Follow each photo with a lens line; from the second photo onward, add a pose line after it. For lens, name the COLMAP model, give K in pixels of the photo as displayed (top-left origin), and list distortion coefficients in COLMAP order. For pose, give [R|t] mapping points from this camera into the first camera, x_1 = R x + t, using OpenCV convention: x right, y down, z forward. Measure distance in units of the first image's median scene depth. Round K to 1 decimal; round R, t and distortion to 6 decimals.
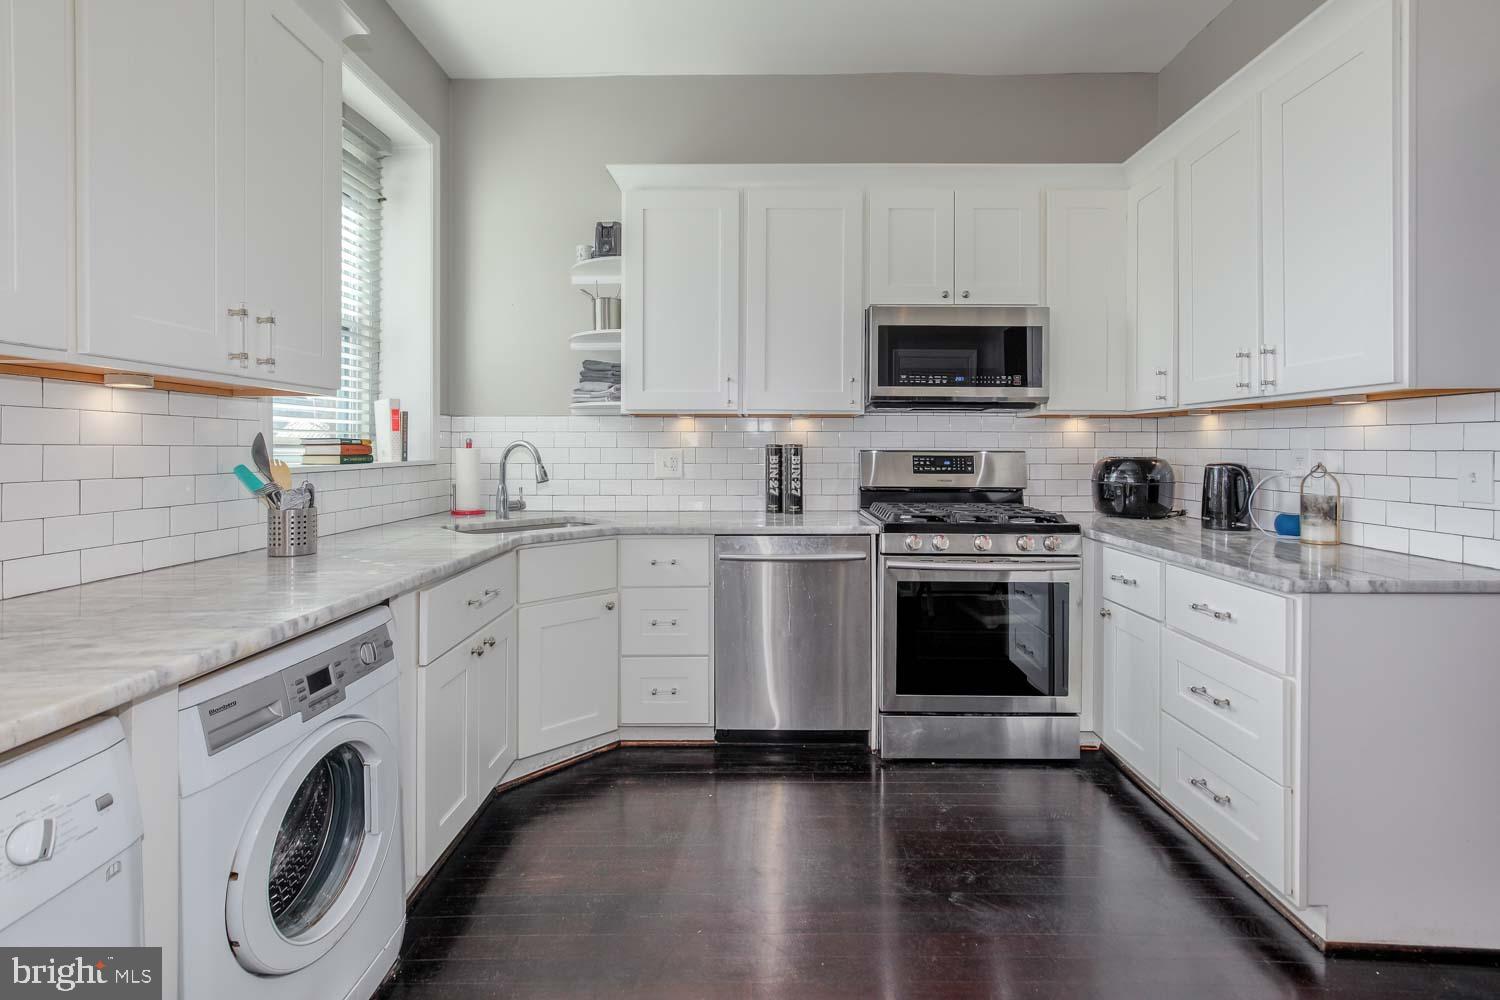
lens RADIAL K [[681.4, 0, 749.5], [0, 681.4, 449.0], [0, 0, 1]] dist [-0.003611, -0.000575]
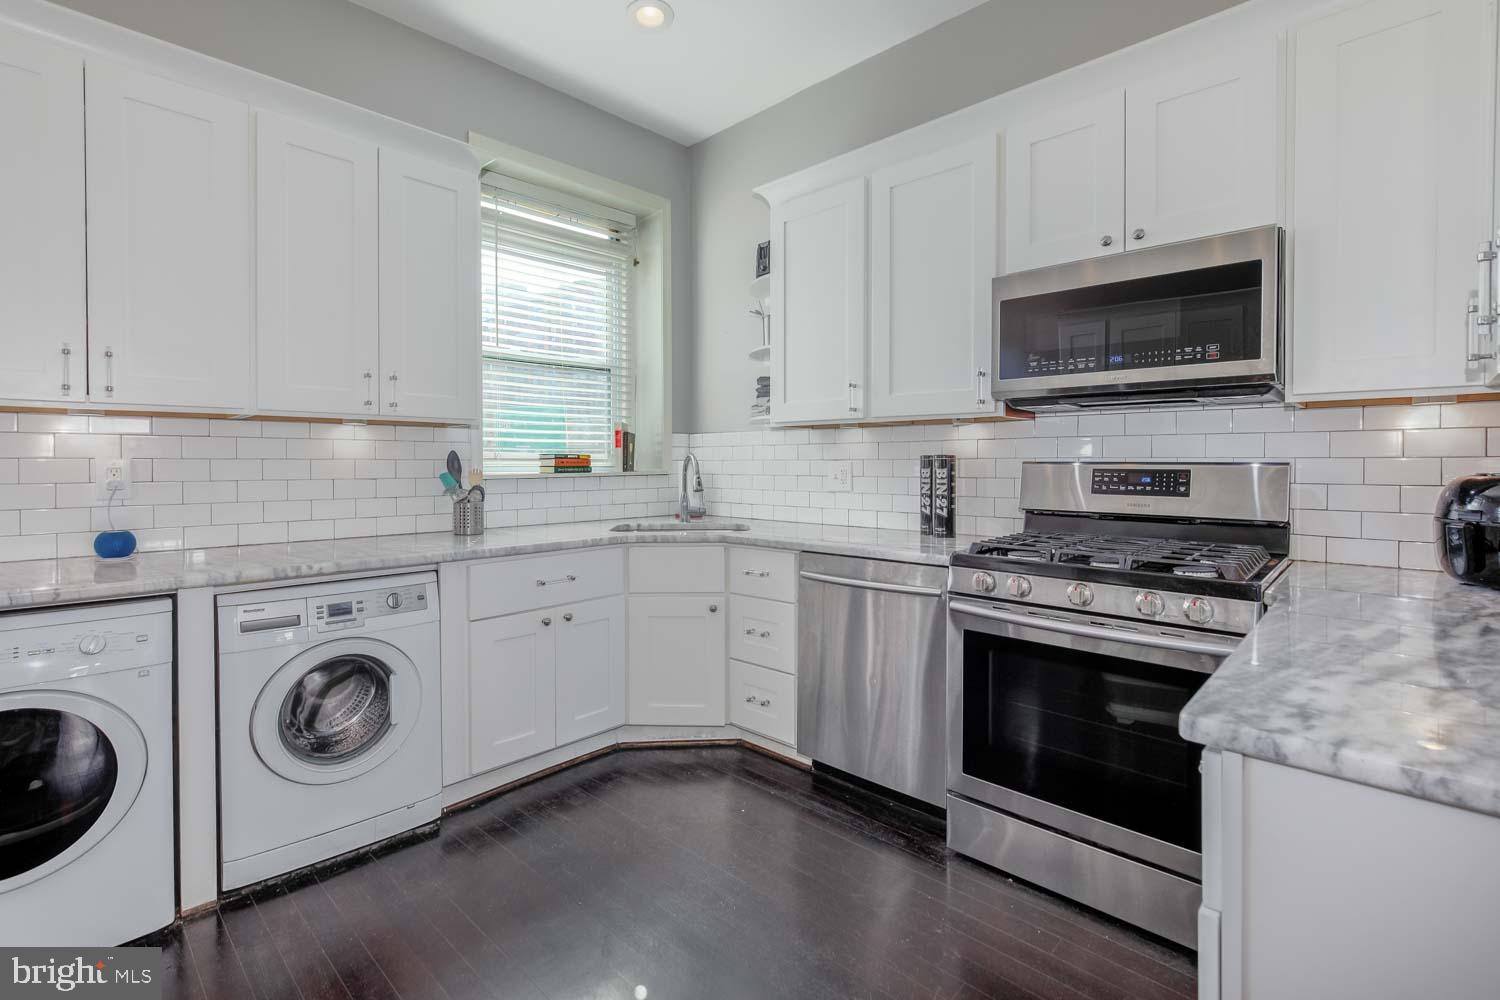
lens RADIAL K [[685.2, 0, 749.6], [0, 685.2, 468.9], [0, 0, 1]] dist [-0.003135, 0.000261]
pose [[0.728568, 0.004370, -0.684959, 0.498897], [0.001198, 0.999970, 0.007655, 0.003606], [0.684972, -0.006398, 0.728541, 0.225870]]
